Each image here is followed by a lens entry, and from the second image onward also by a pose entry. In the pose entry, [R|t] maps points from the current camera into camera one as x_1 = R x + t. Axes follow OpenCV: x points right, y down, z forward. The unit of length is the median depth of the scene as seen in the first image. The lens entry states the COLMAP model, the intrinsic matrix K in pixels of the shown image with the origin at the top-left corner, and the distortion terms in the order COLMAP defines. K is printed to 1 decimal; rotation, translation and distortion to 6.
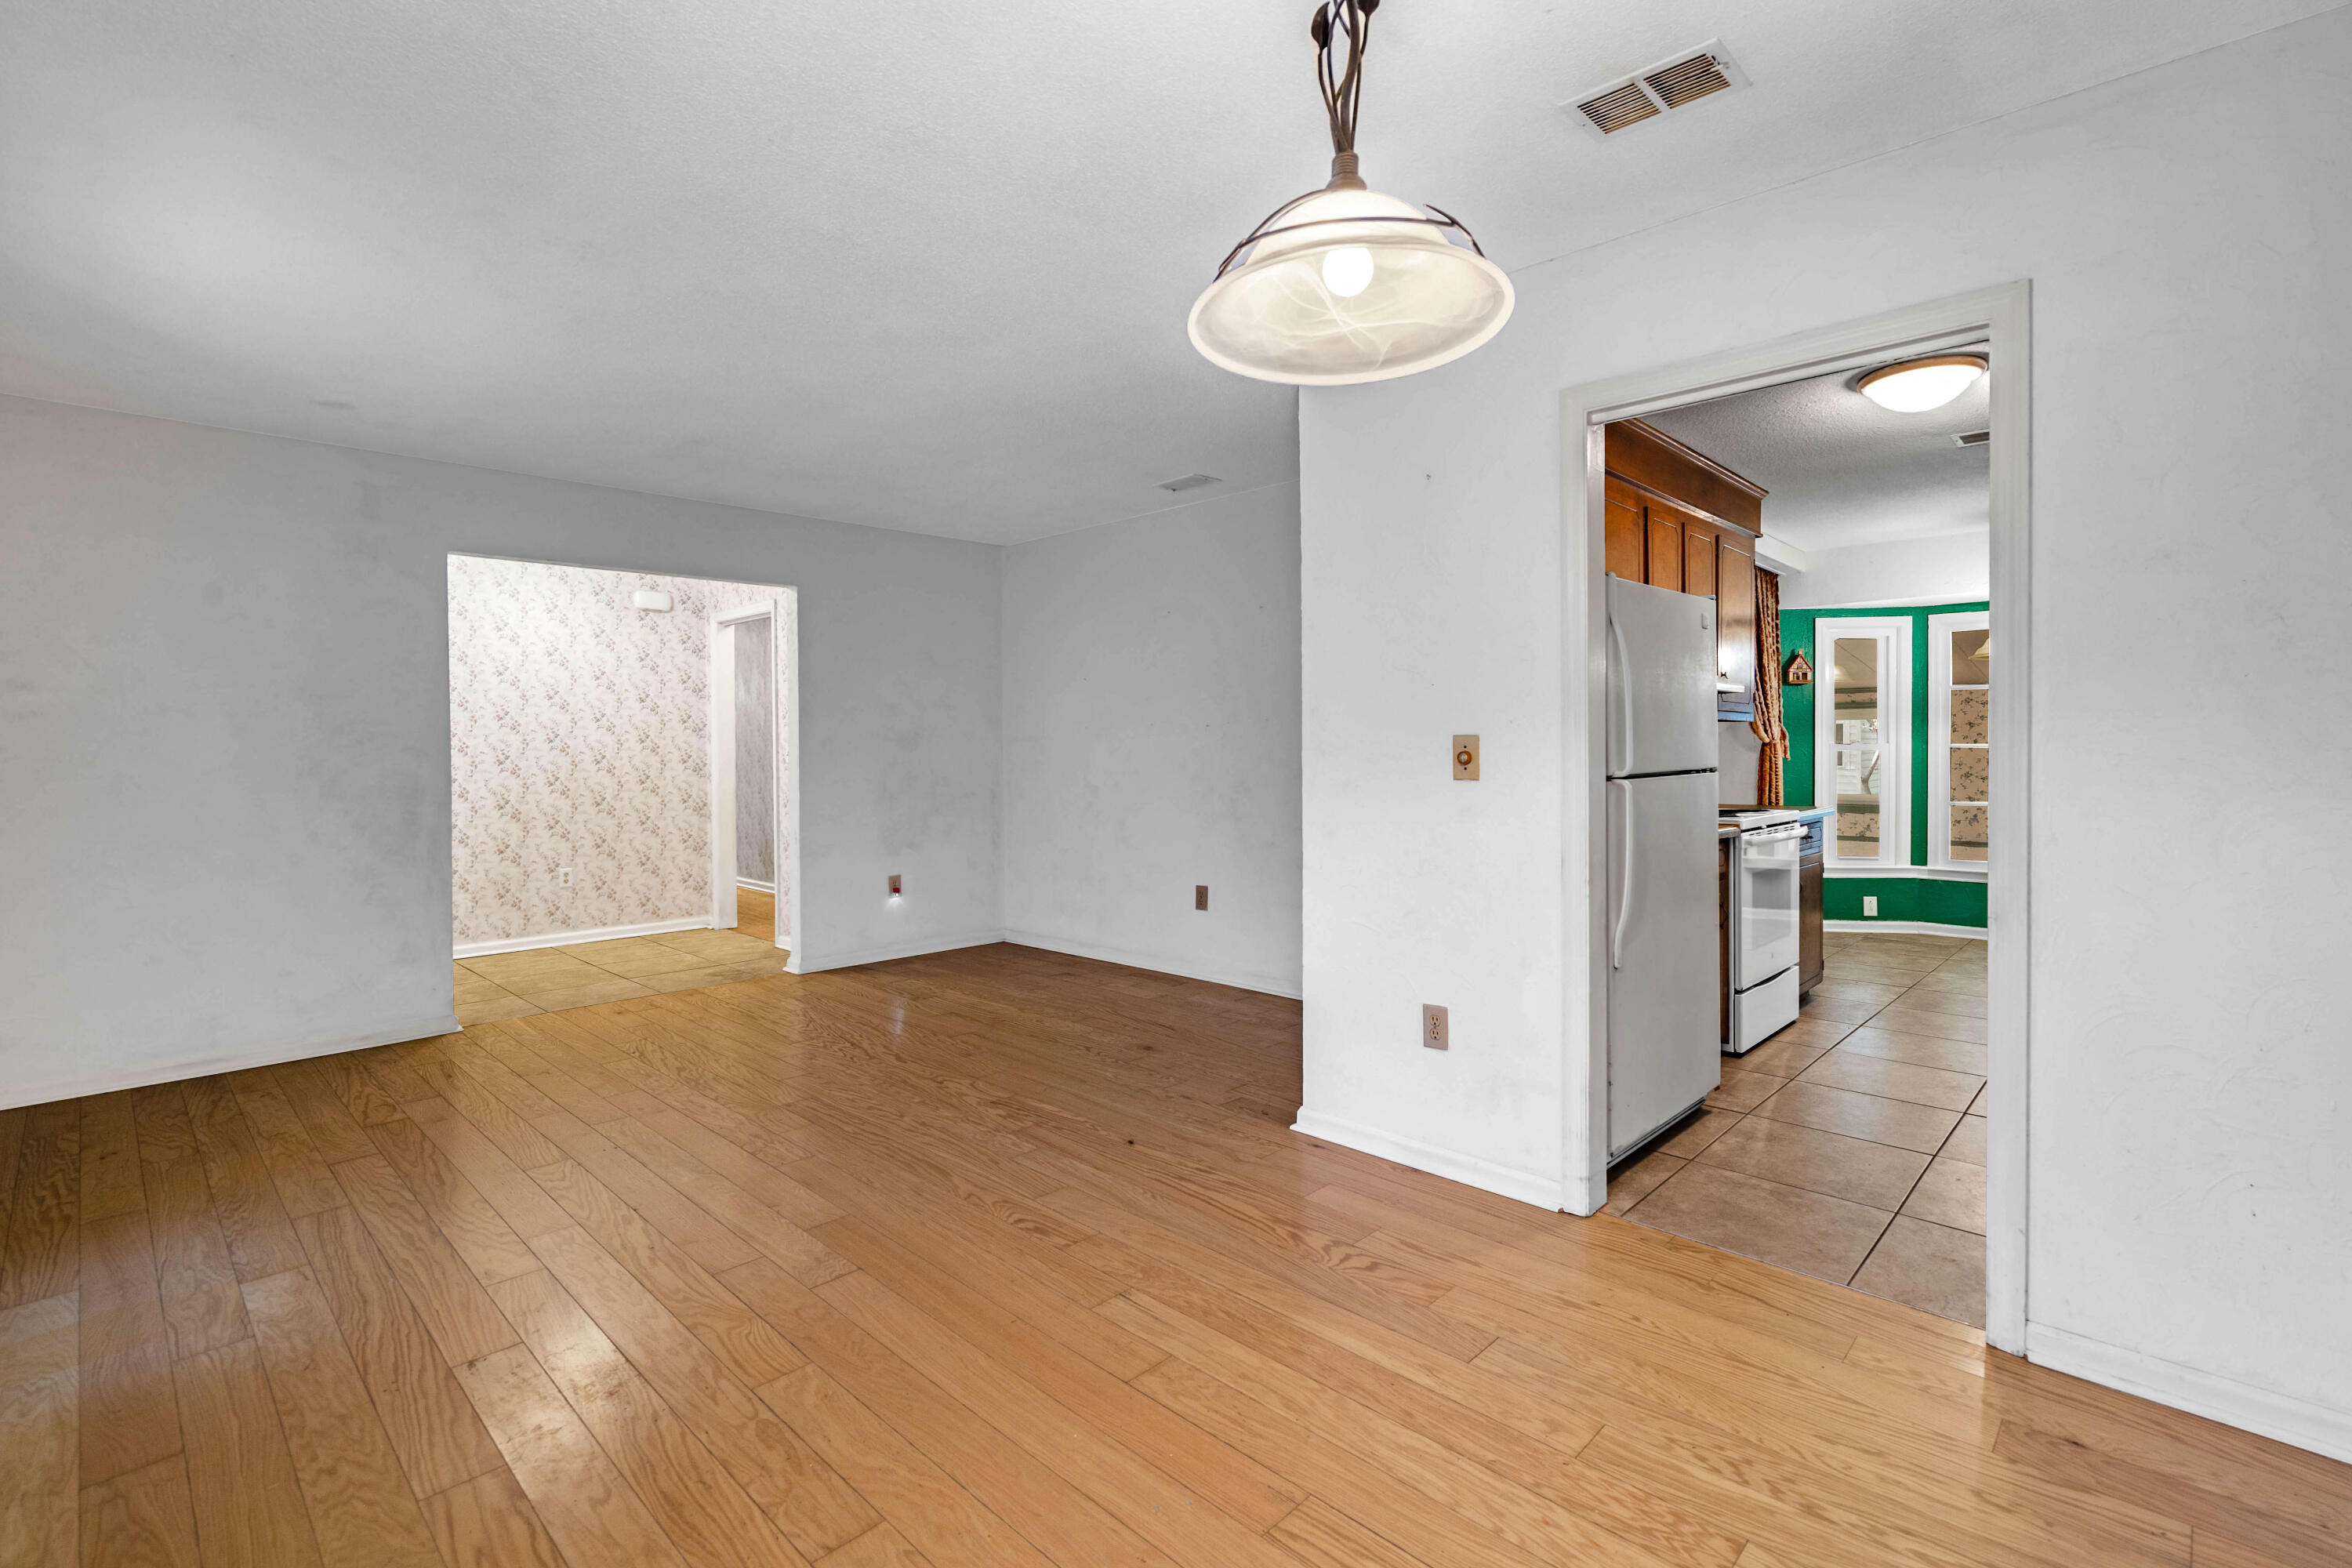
lens RADIAL K [[1068.7, 0, 1186.4], [0, 1068.7, 757.0], [0, 0, 1]] dist [-0.010192, 0.001884]
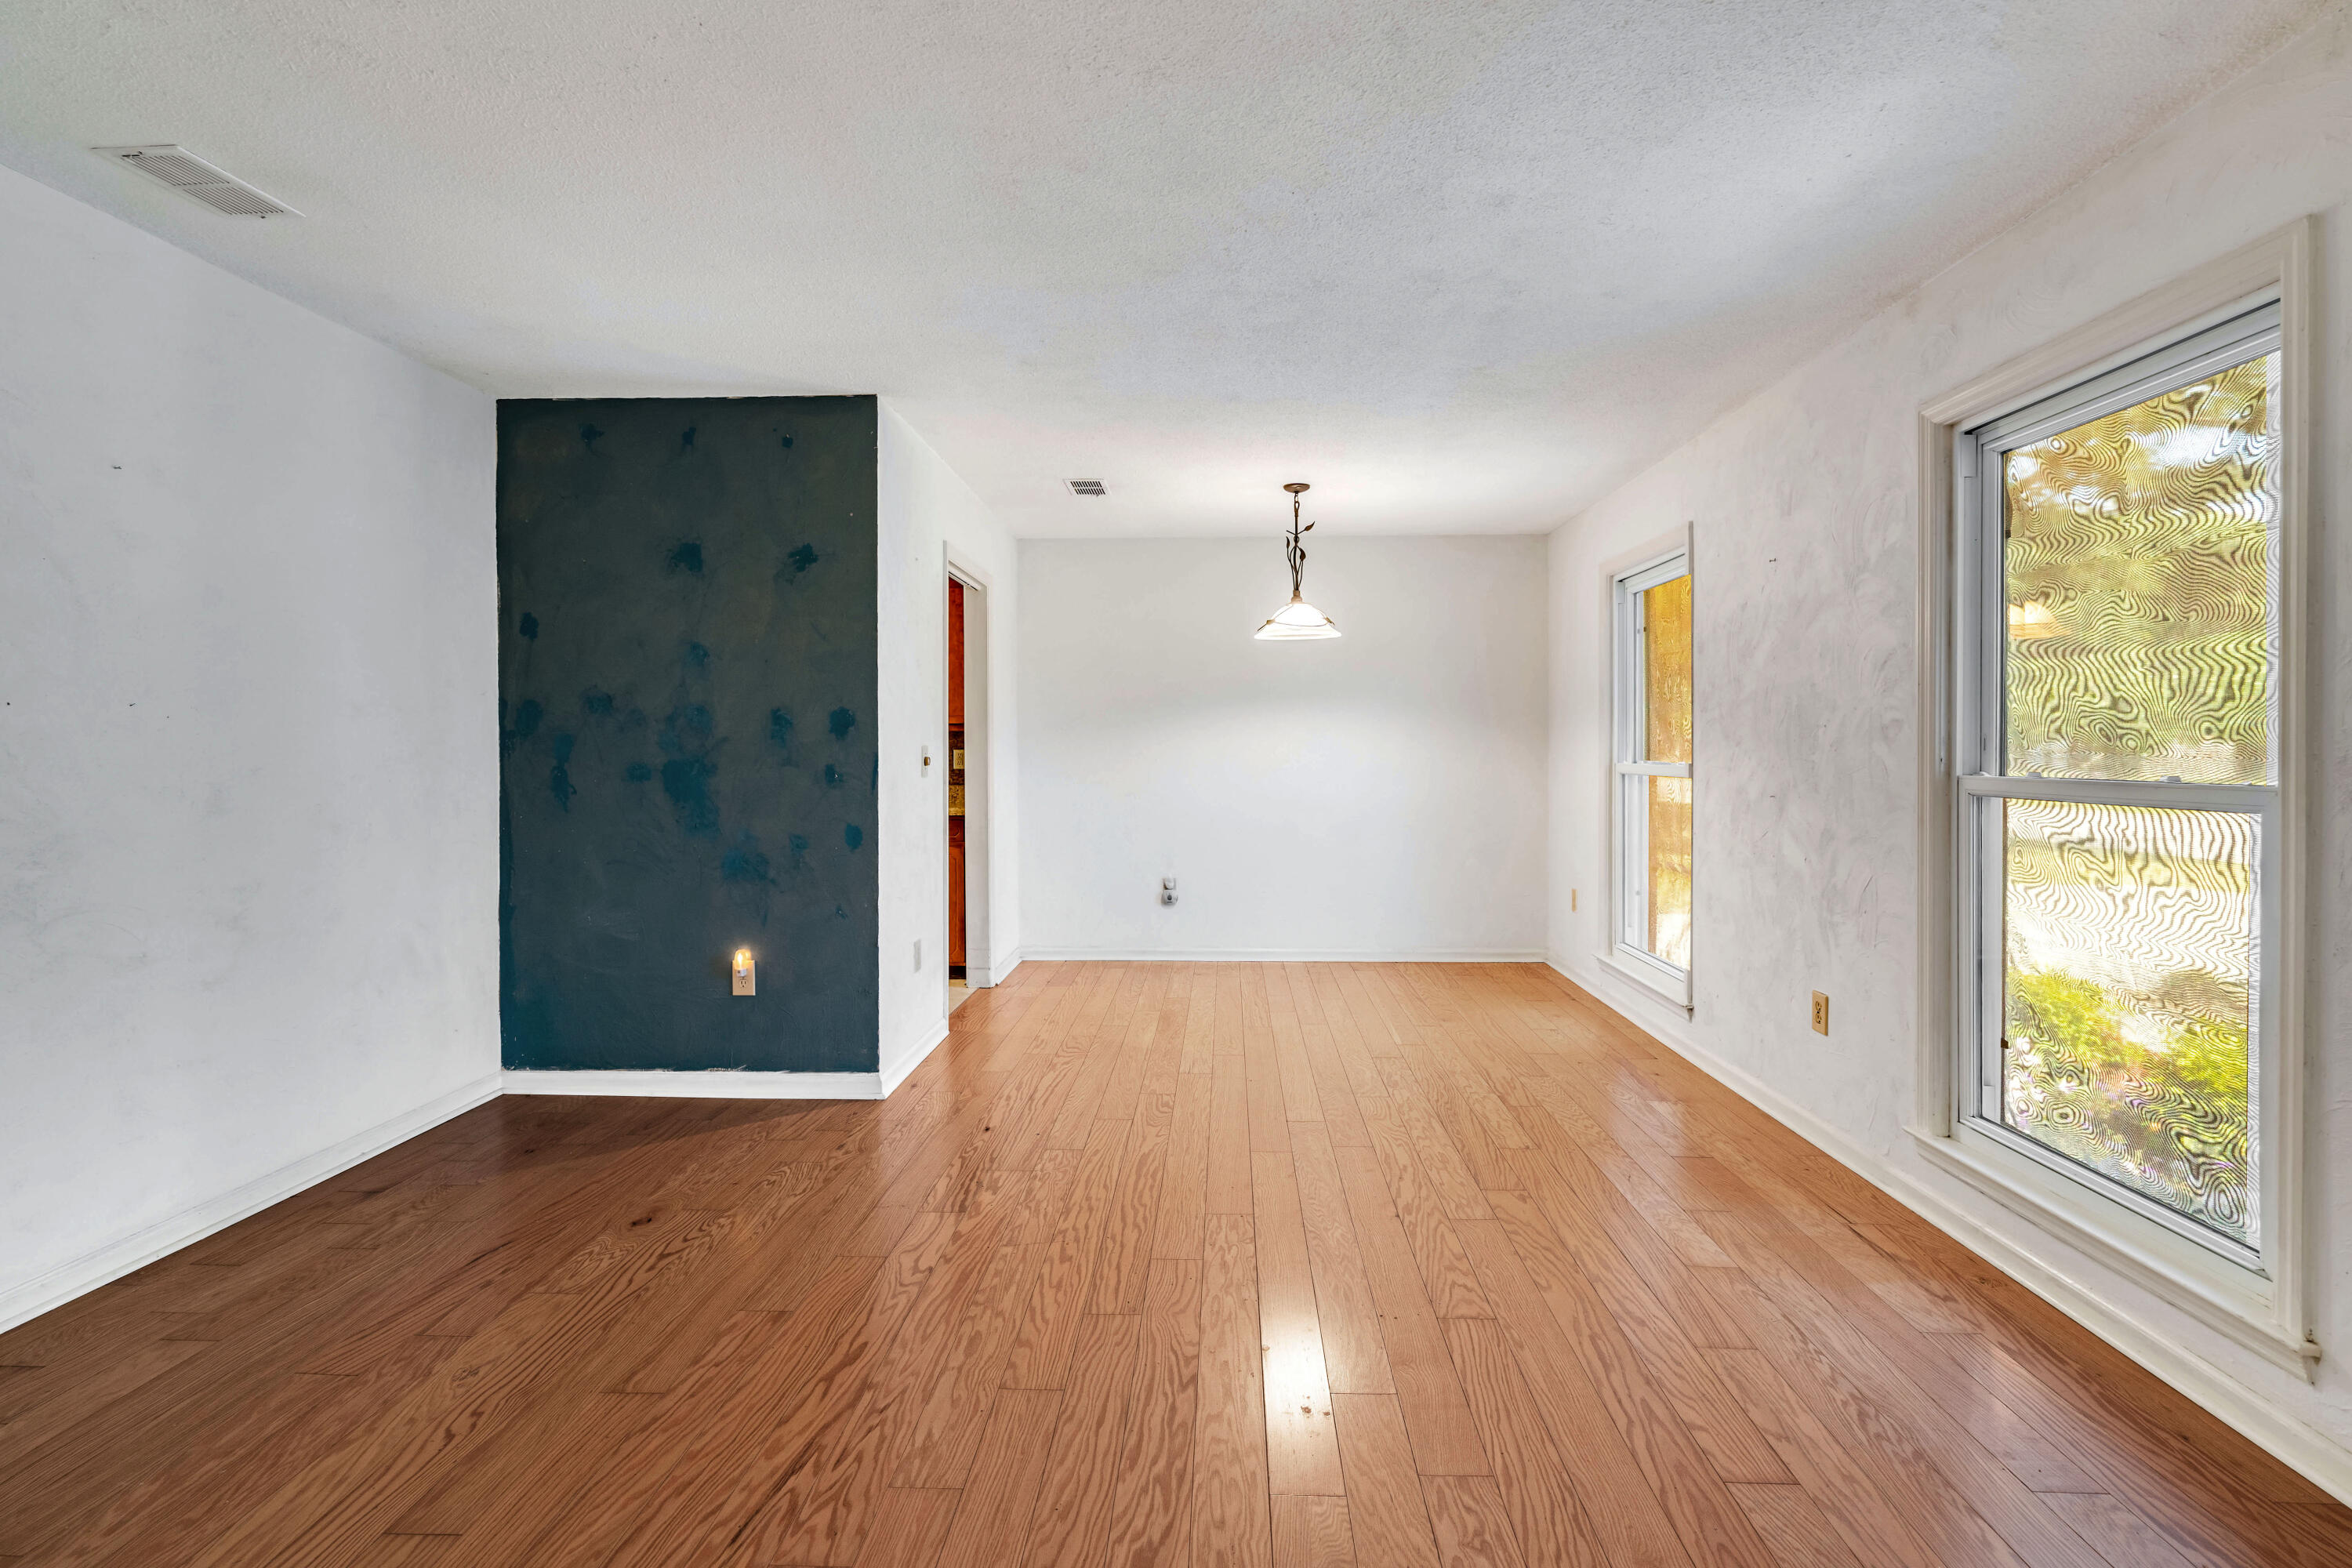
lens RADIAL K [[1068.7, 0, 1186.4], [0, 1068.7, 757.0], [0, 0, 1]] dist [-0.010192, 0.001884]
pose [[-0.667666, 0.001356, 0.744459, -0.922040], [0.011241, 0.999903, 0.008261, -0.013639], [-0.744376, 0.013884, -0.667617, 1.474577]]
